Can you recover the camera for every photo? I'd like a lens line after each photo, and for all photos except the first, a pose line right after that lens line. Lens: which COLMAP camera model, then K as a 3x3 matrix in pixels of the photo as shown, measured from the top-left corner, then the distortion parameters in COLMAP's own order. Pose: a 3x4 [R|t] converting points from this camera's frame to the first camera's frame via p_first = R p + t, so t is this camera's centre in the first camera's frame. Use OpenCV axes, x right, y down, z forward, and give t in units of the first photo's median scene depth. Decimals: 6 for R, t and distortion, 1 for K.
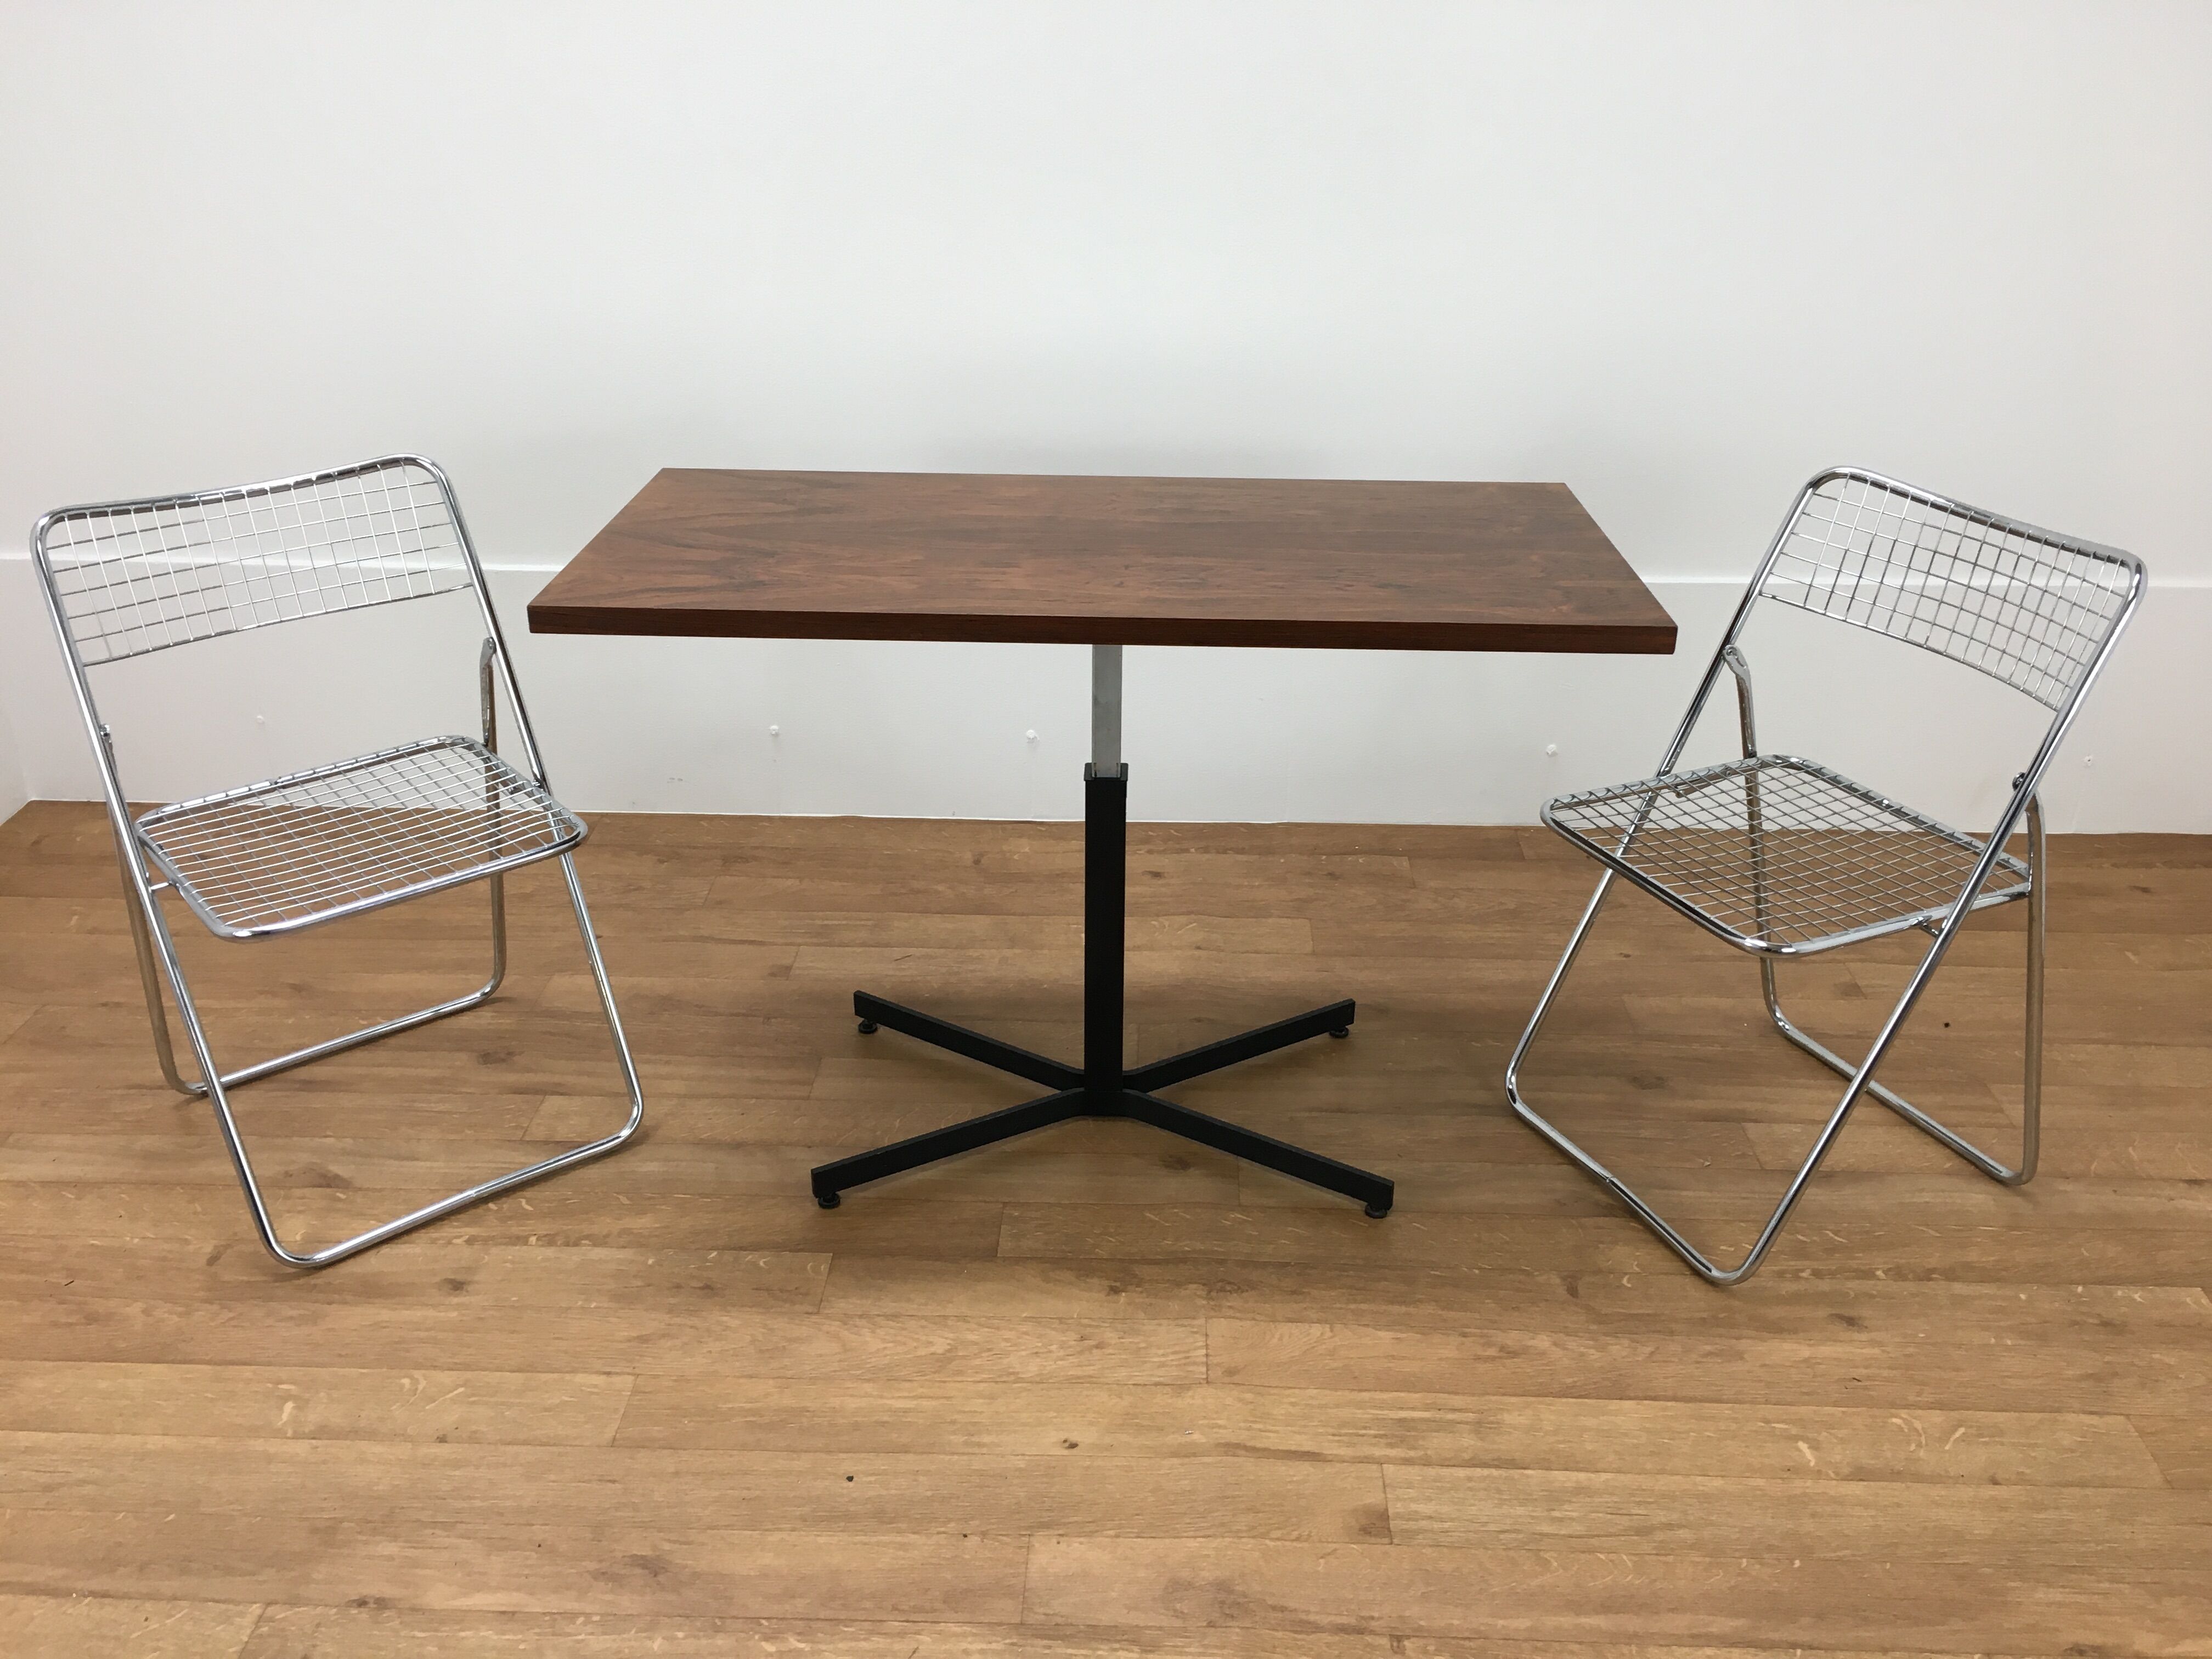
lens RADIAL K [[1894.1, 0, 1089.6], [0, 1894.1, 828.3], [0, 0, 1]] dist [0.075974, -0.125645]
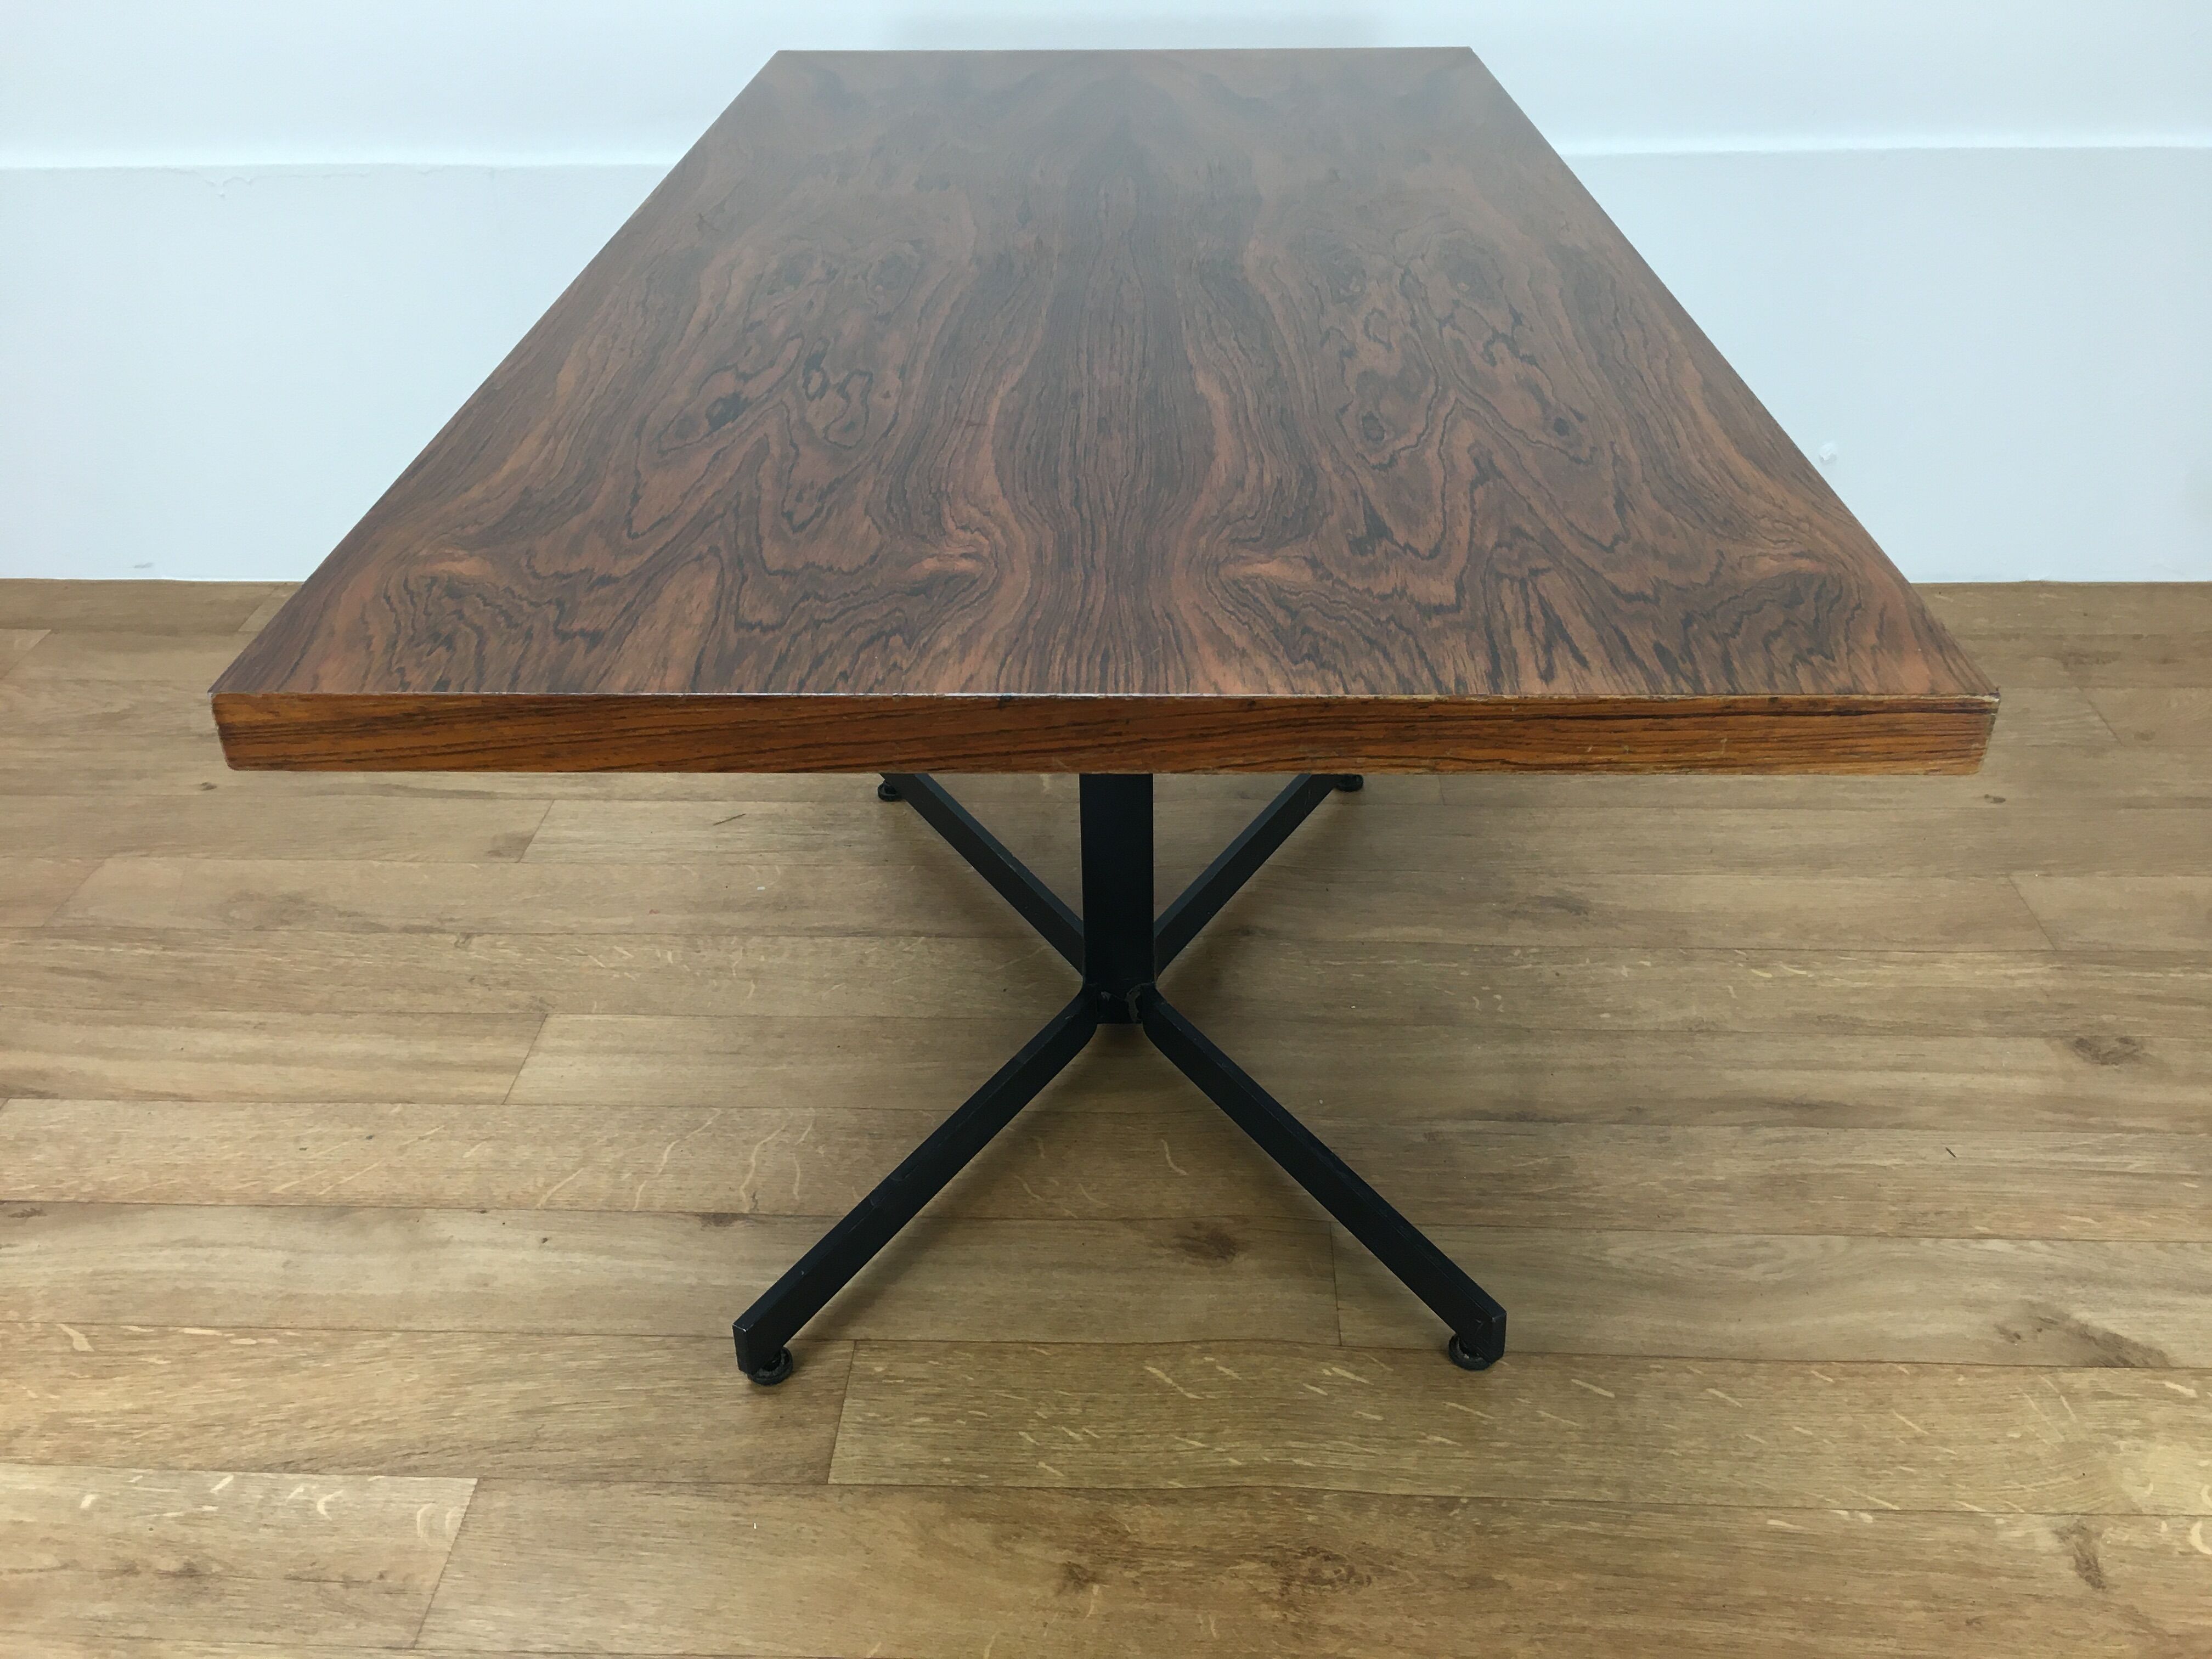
lens RADIAL K [[1894.1, 0, 1097.3], [0, 1894.1, 830.3], [0, 0, 1]] dist [0.075974, -0.125645]
pose [[0.999891, -0.012047, -0.008587, 0.023179], [0.012850, 0.994848, 0.100560, 0.019051], [0.007331, -0.100659, 0.994894, 0.540977]]
